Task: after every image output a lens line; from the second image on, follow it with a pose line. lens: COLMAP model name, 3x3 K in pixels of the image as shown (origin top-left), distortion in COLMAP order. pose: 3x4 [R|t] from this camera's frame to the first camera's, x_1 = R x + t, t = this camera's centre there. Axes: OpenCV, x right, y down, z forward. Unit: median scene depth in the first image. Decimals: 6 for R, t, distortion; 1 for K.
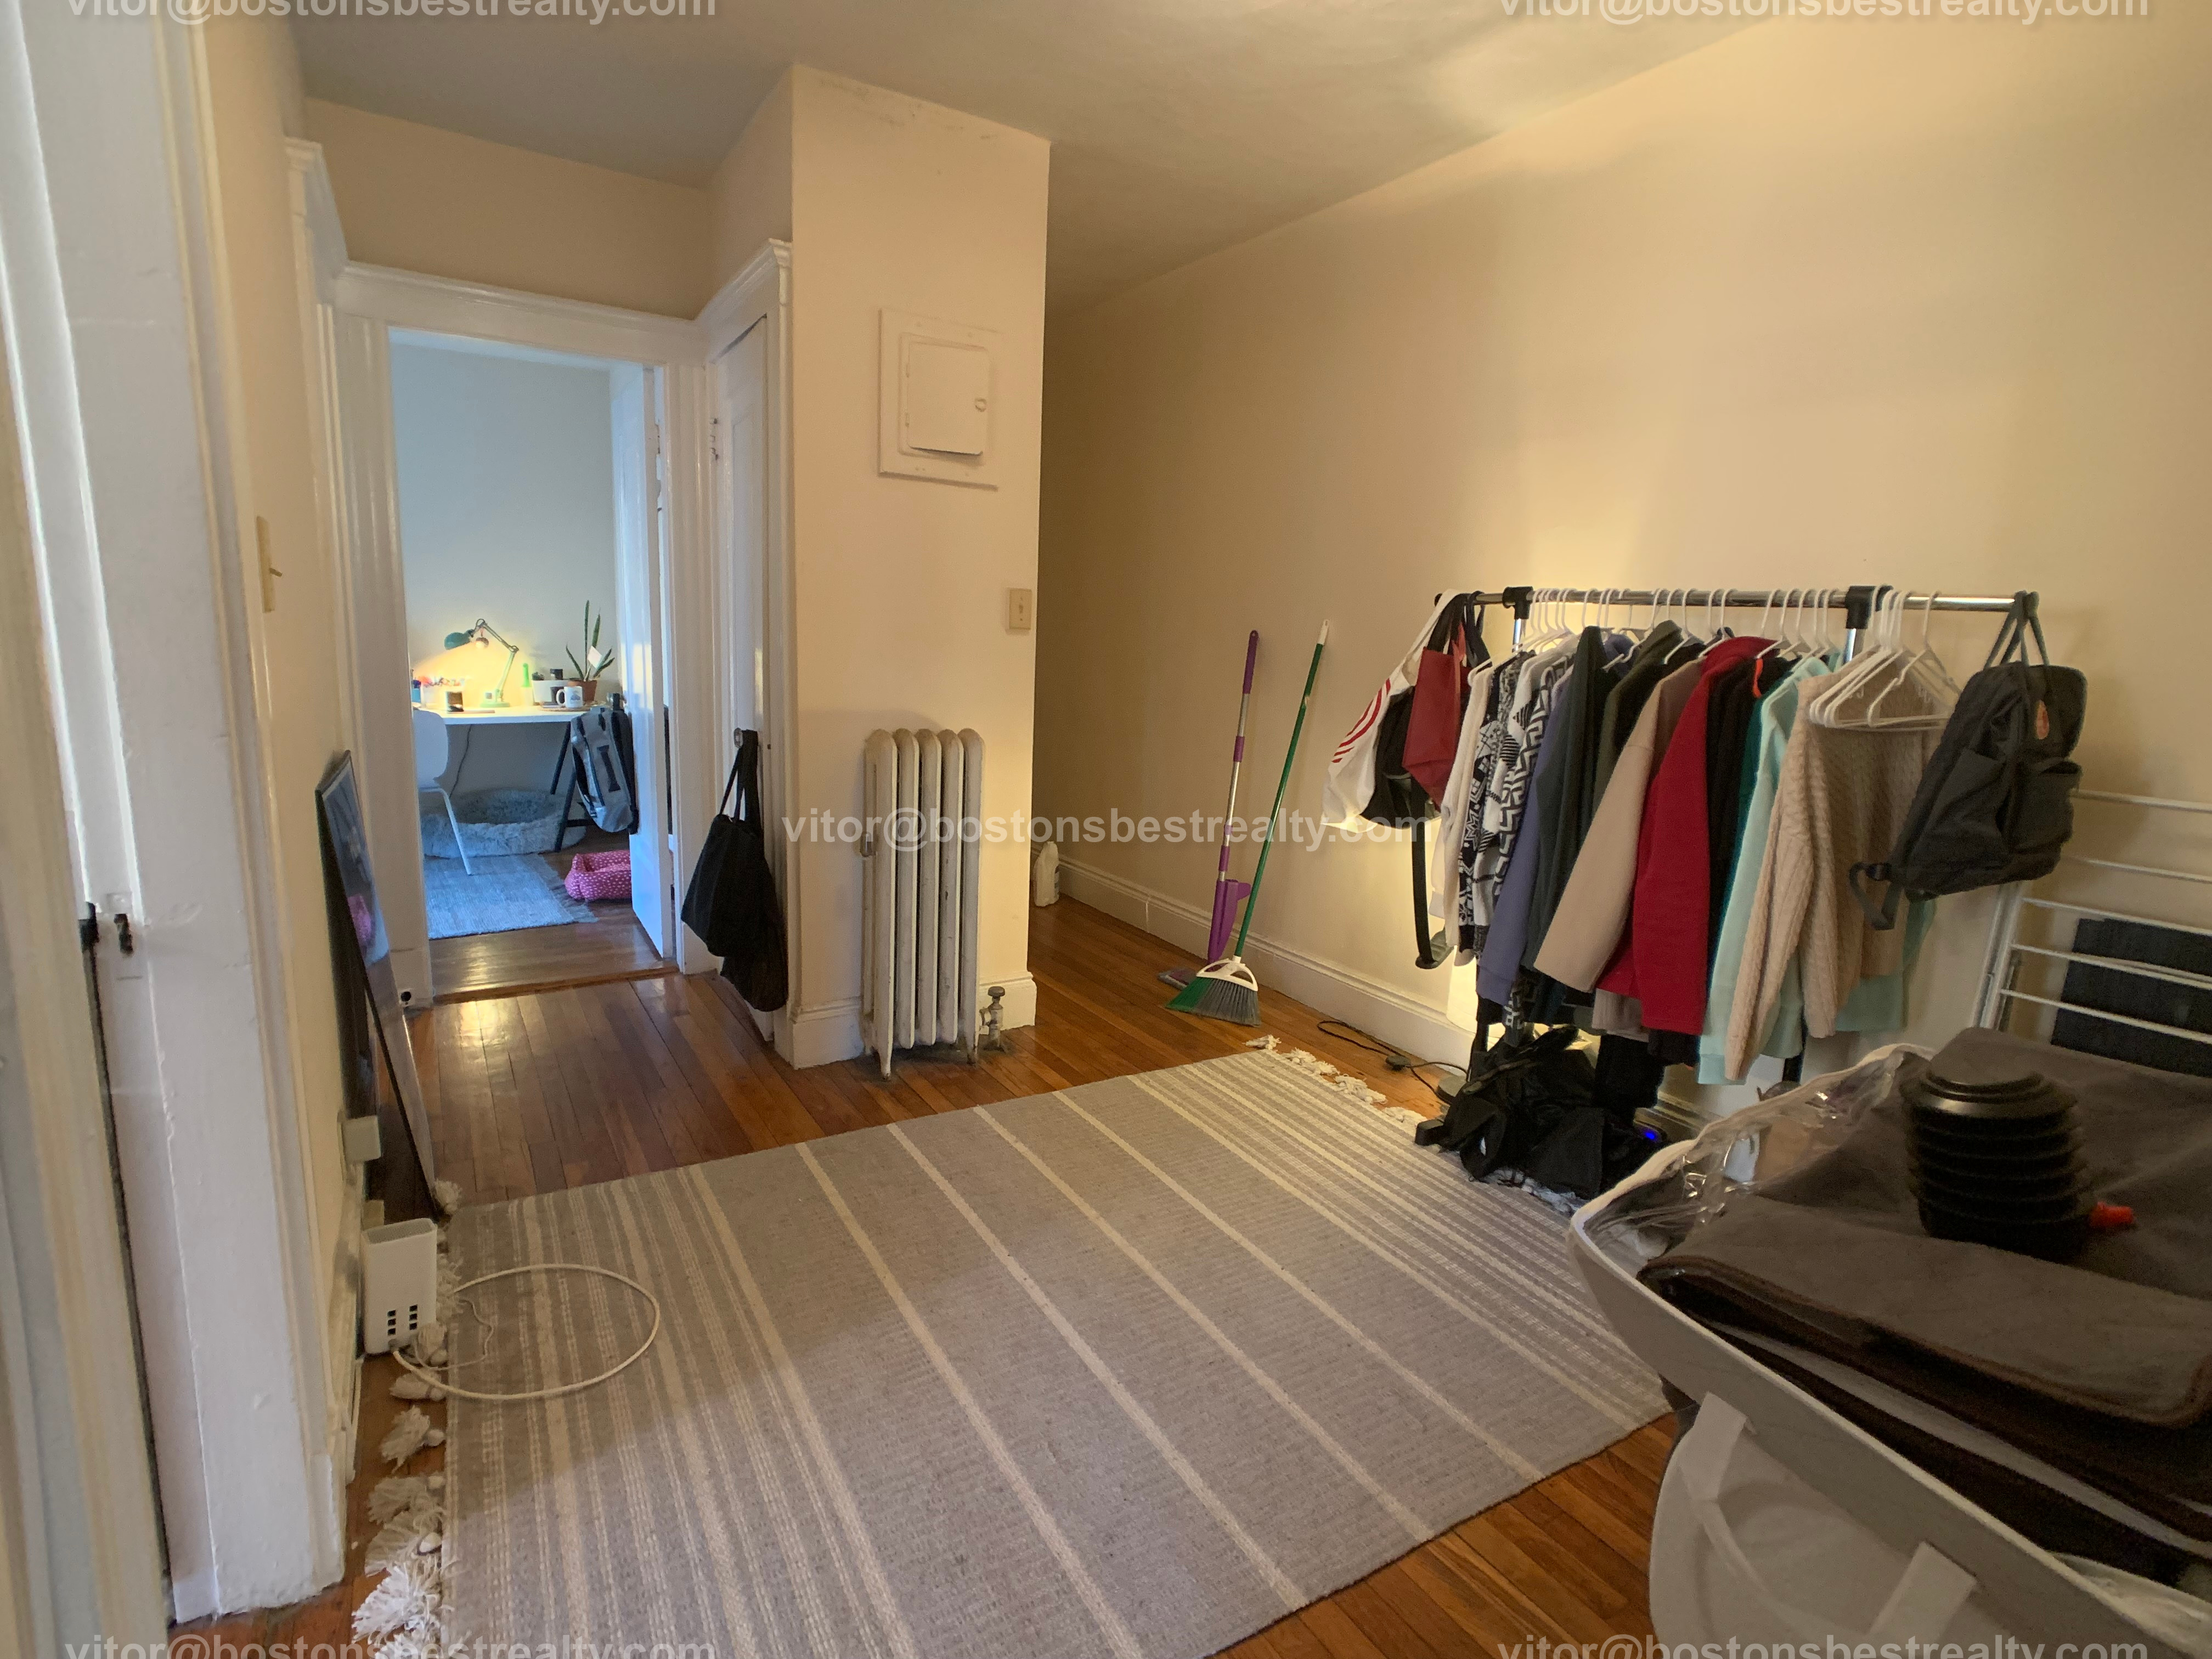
lens RADIAL K [[1089.8, 0, 1109.2], [0, 1089.8, 814.4], [0, 0, 1]] dist [-0.001851, -0.000461]
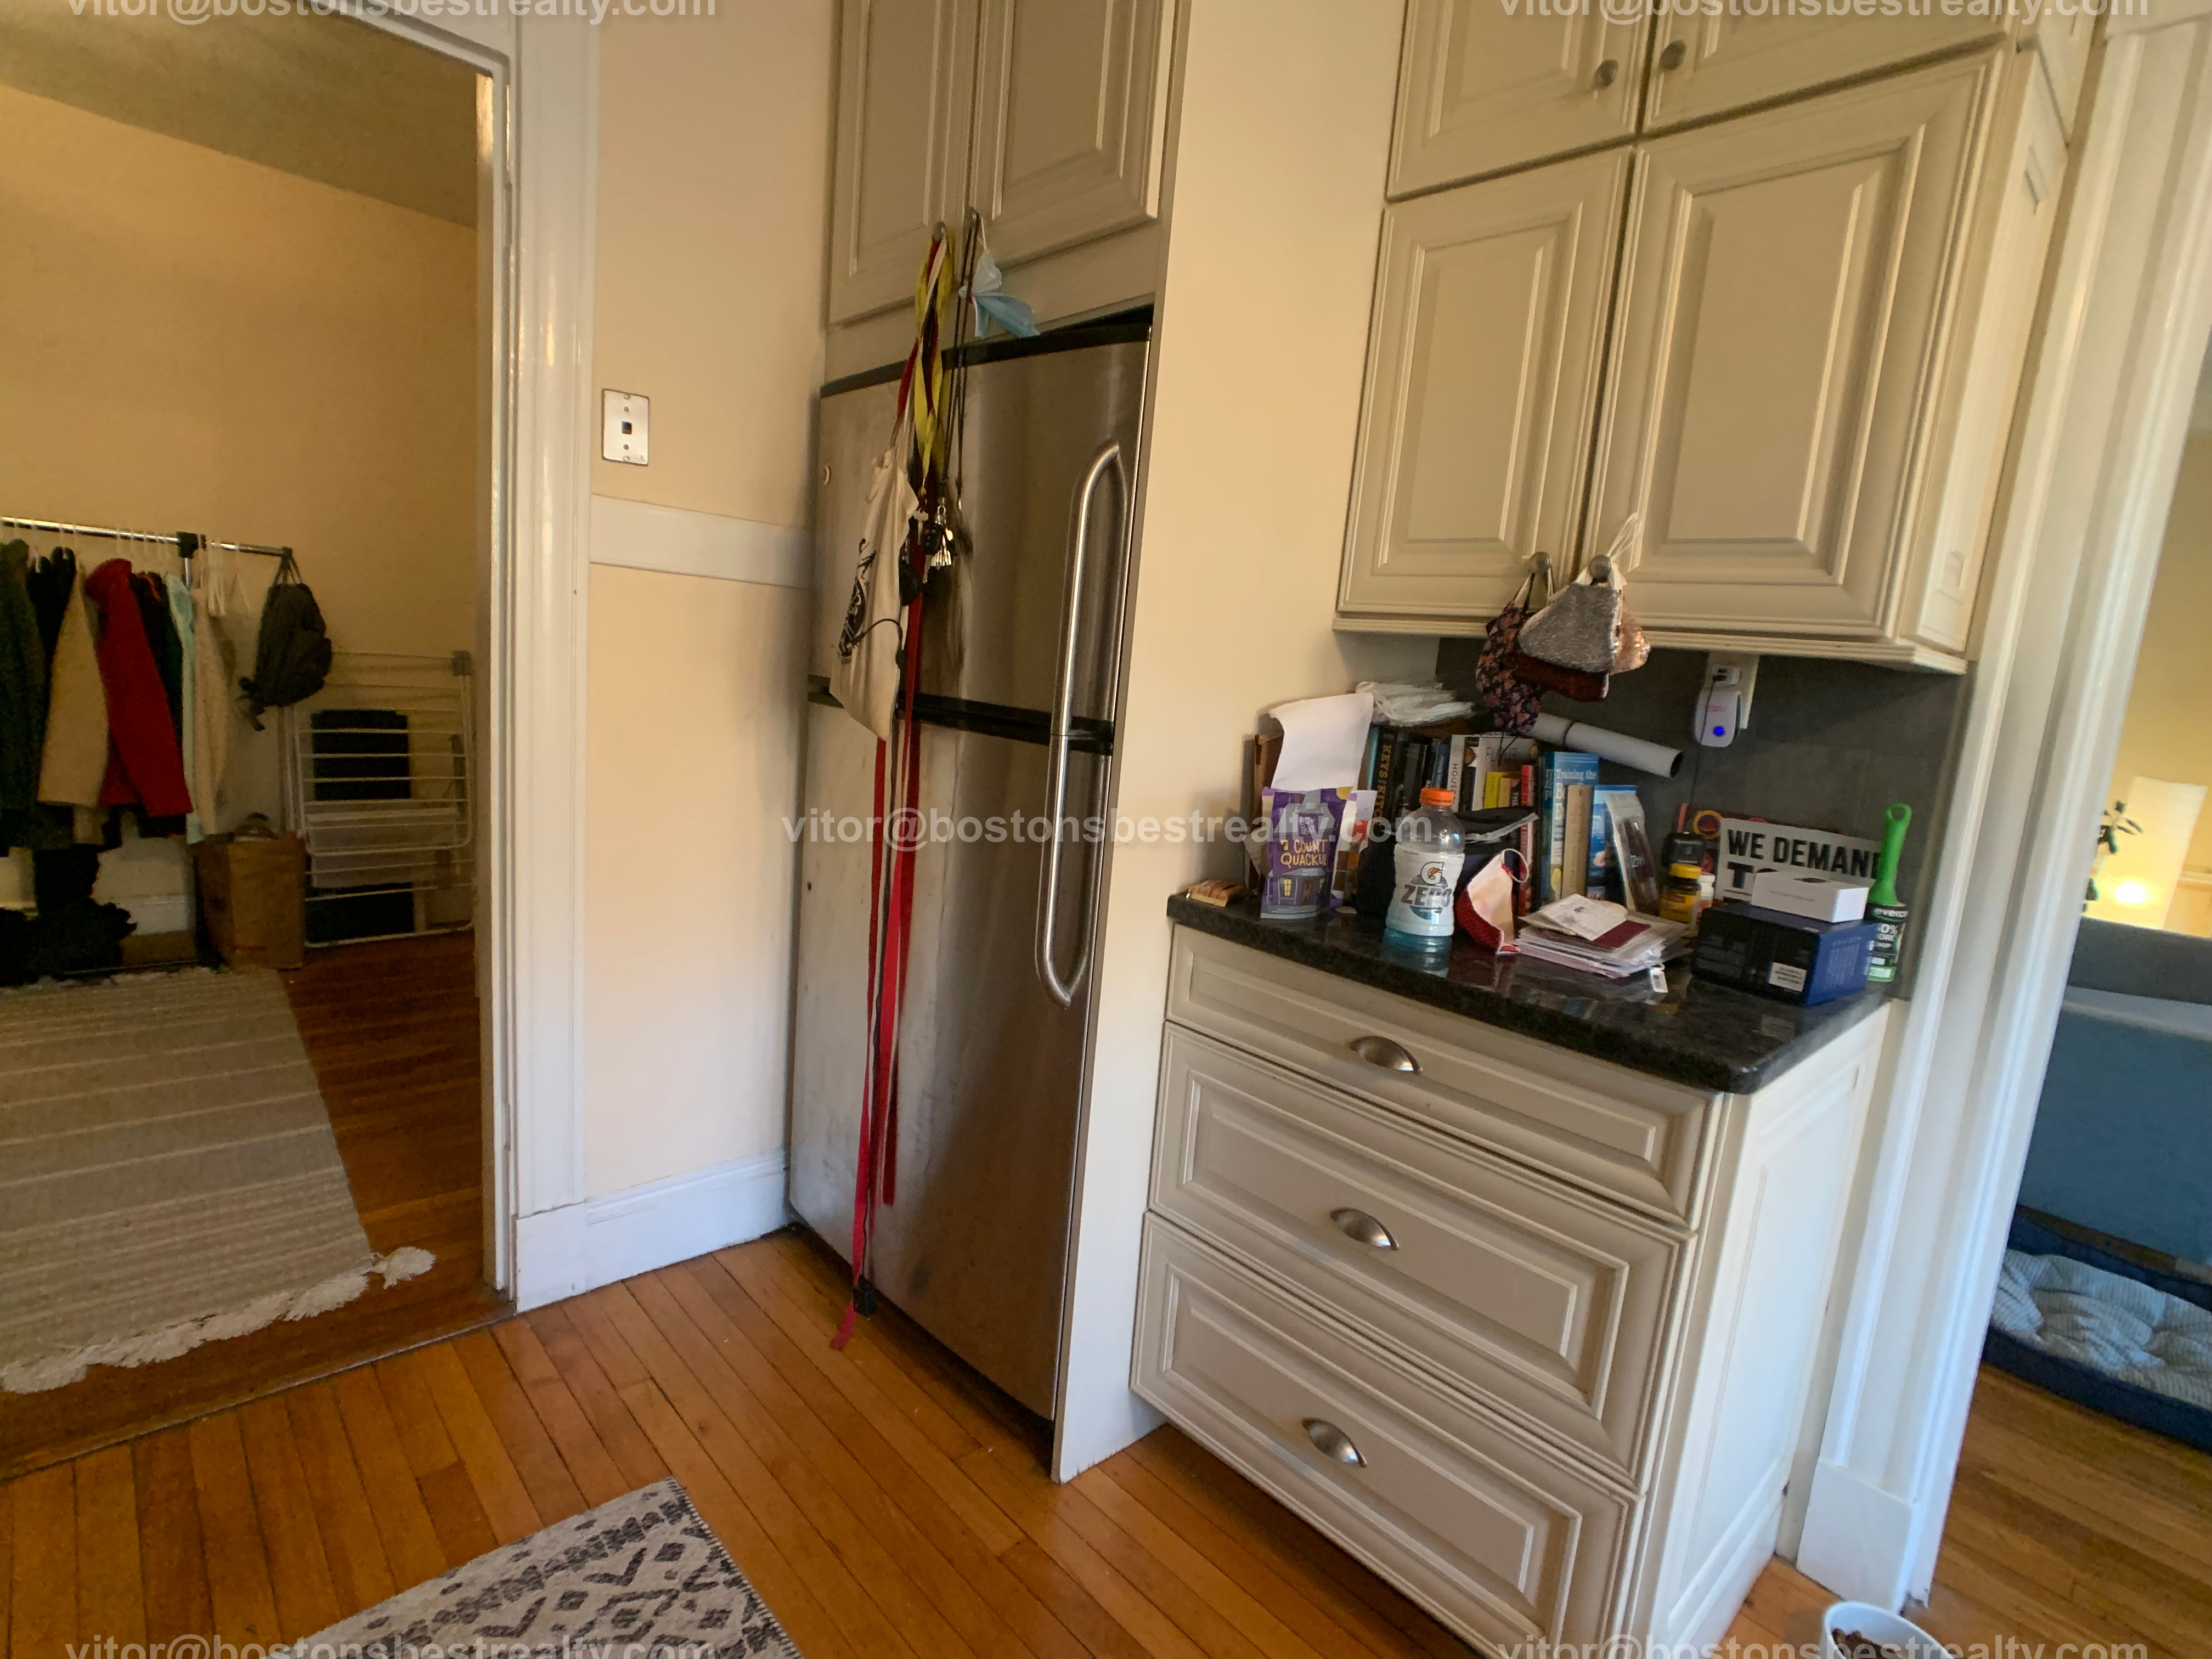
lens RADIAL K [[1052.4, 0, 1106.0], [0, 1052.4, 829.5], [0, 0, 1]] dist [0.001601, 0.000464]
pose [[-0.212478, -0.204039, 0.955626, -1.166766], [0.075796, 0.971569, 0.224296, -0.017121], [-0.974222, 0.120091, -0.190972, -0.032703]]
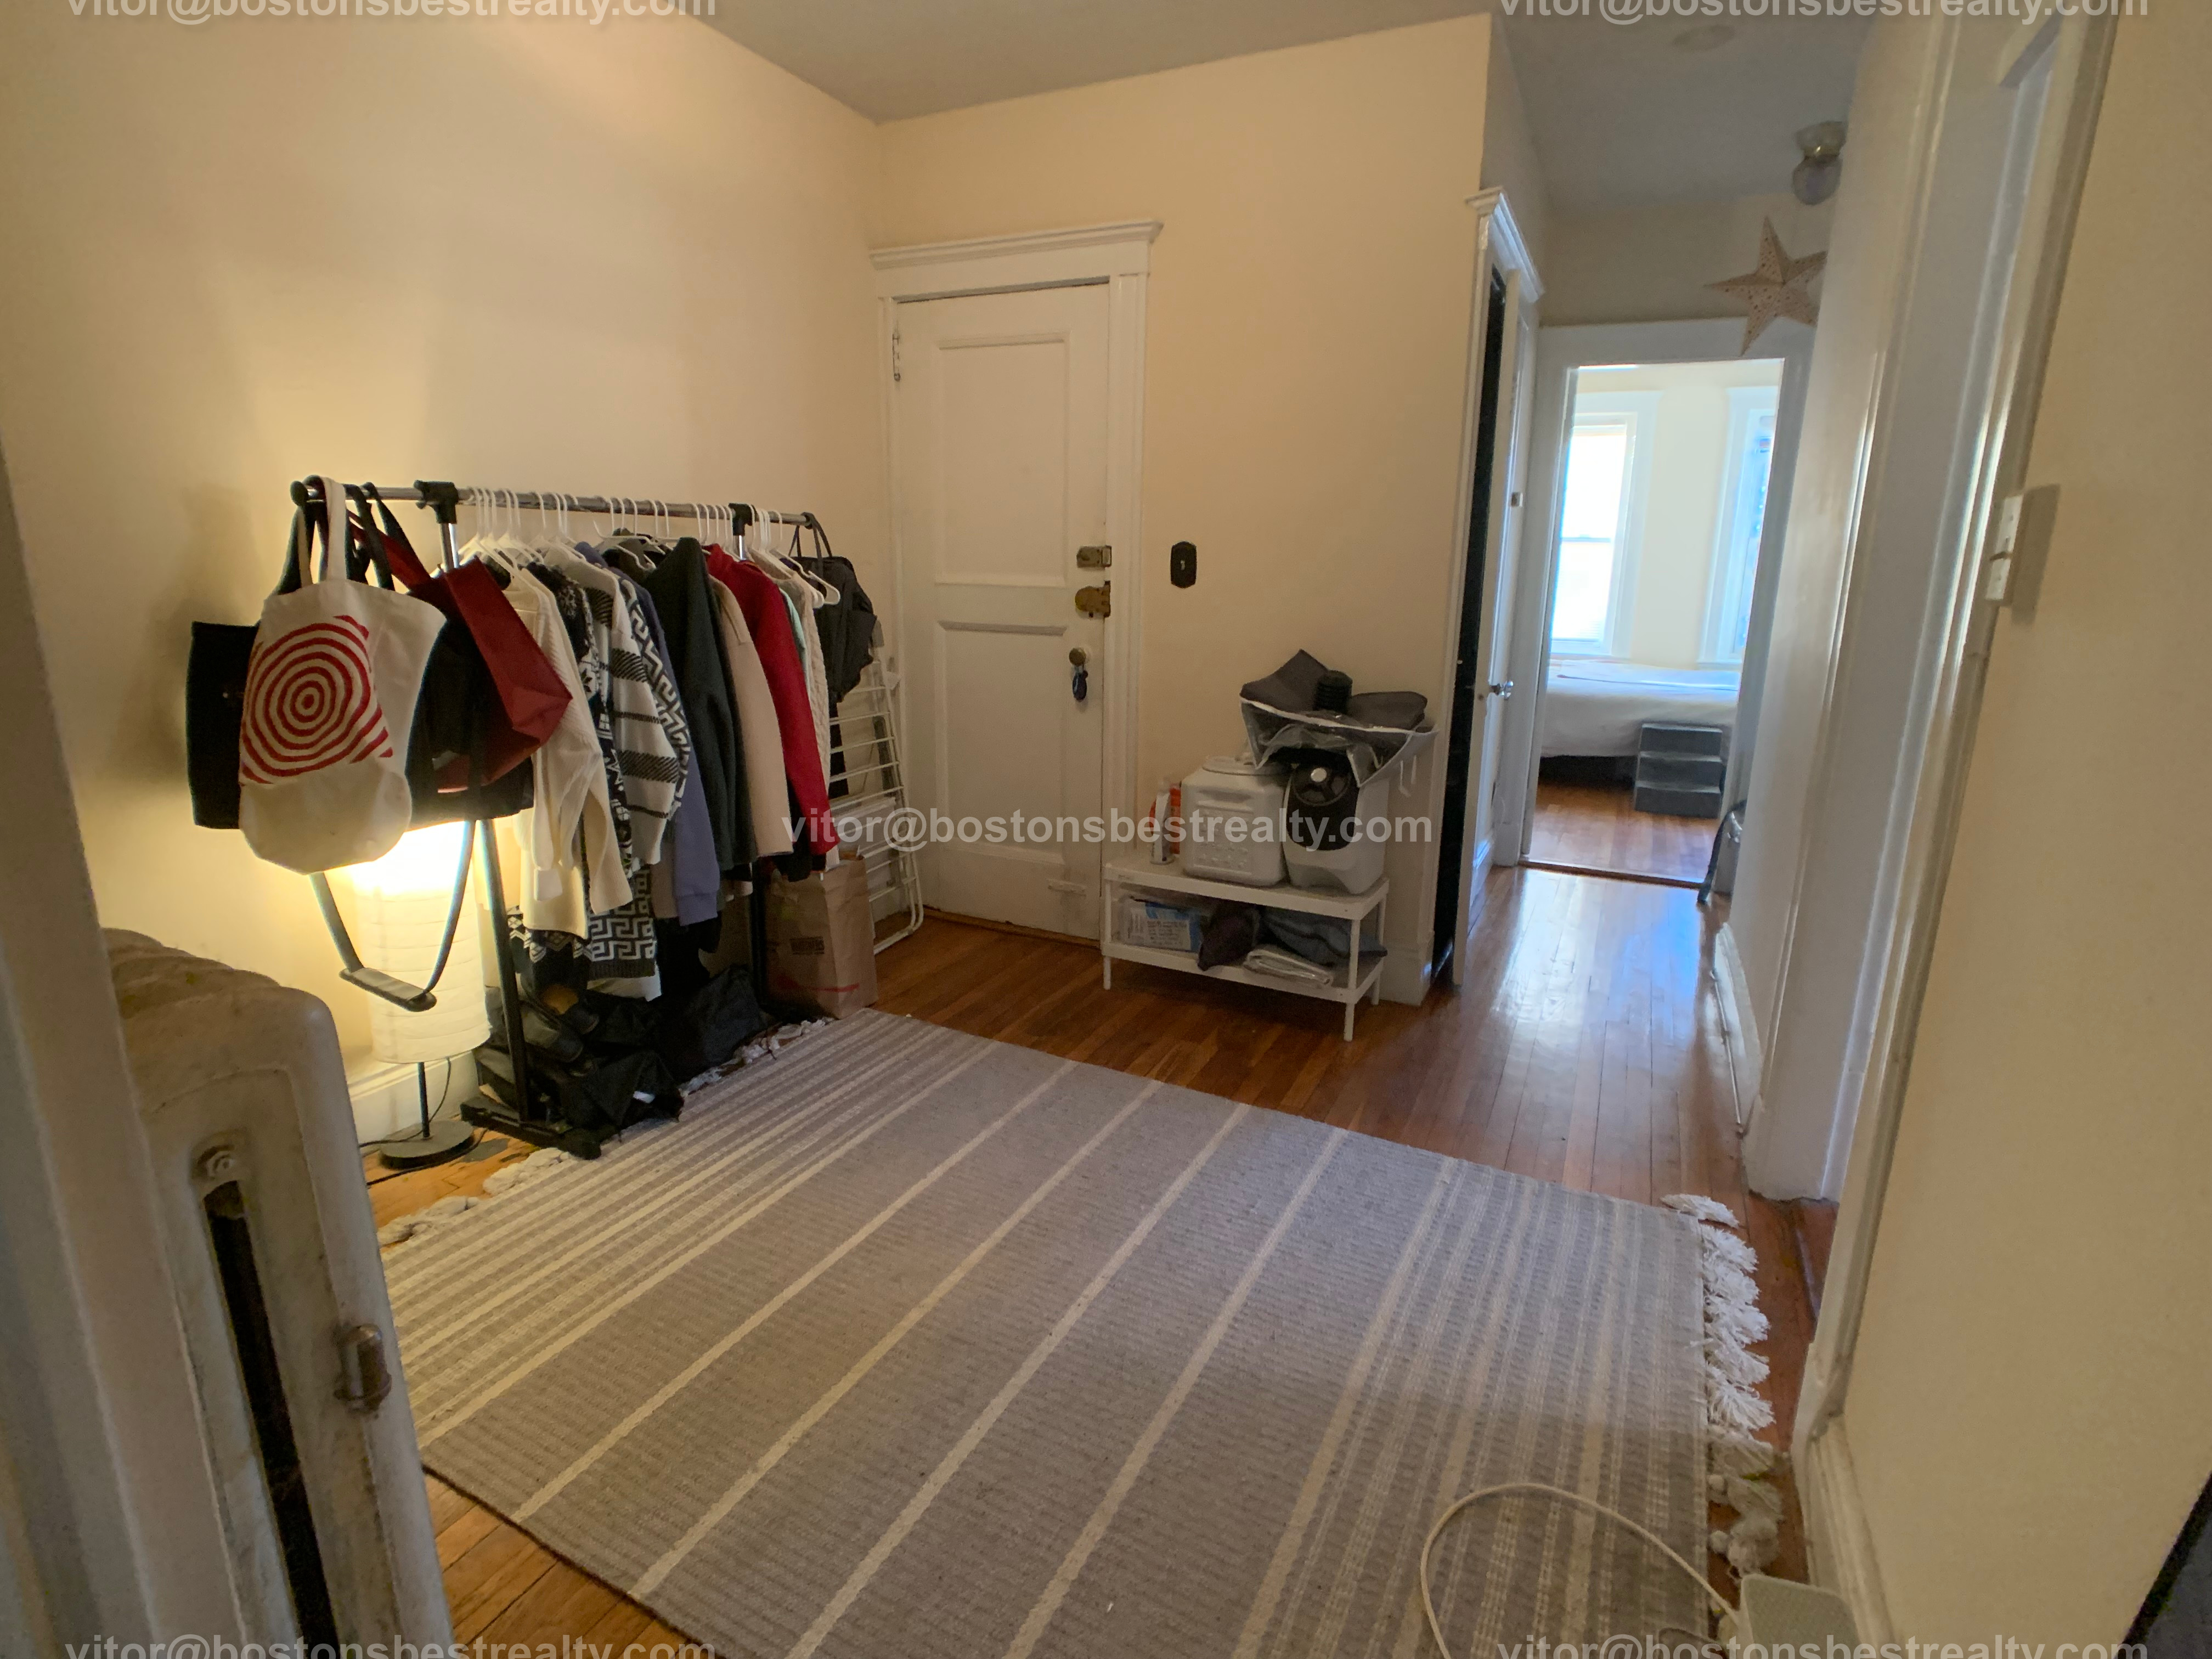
lens RADIAL K [[1089.8, 0, 1109.2], [0, 1089.8, 814.4], [0, 0, 1]] dist [-0.001851, -0.000461]
pose [[-0.526134, -0.241382, 0.815425, -0.697814], [0.110806, 0.931237, 0.347159, -0.248001], [-0.843152, 0.273007, -0.463209, 1.240632]]
